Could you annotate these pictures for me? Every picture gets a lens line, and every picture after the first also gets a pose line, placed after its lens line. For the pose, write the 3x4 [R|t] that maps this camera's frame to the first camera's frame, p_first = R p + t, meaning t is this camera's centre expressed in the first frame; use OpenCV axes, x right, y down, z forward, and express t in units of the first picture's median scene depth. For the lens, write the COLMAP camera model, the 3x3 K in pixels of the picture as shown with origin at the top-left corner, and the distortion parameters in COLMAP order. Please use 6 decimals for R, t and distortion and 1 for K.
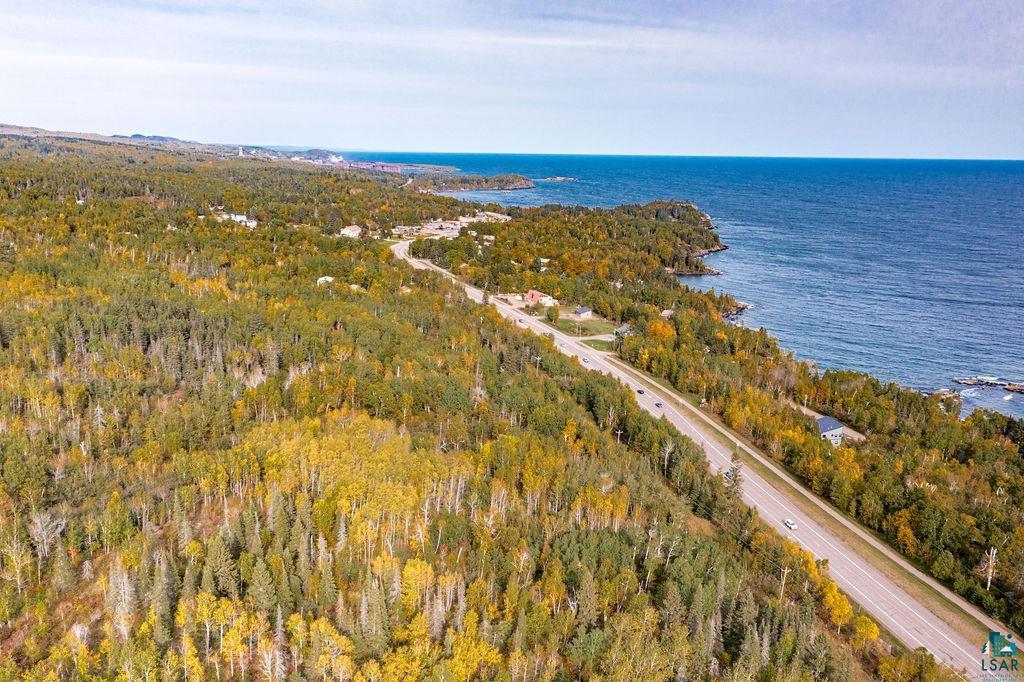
lens RADIAL K [[811.5, 0, 512.0], [0, 811.5, 341.0], [0, 0, 1]] dist [-0.002321, 0.010084]
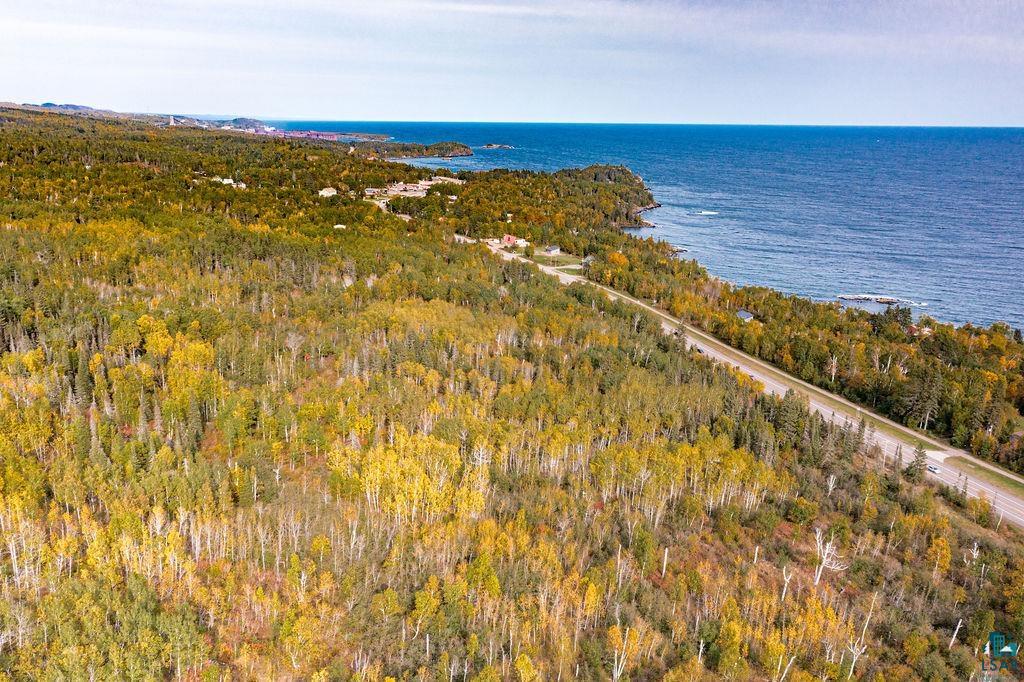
lens RADIAL K [[811.5, 0, 512.0], [0, 811.5, 341.0], [0, 0, 1]] dist [-0.002321, 0.010084]
pose [[0.996272, -0.026251, 0.082181, -0.060204], [0.023195, 0.999011, 0.037924, 0.041595], [-0.083095, -0.035876, 0.995896, -0.176262]]
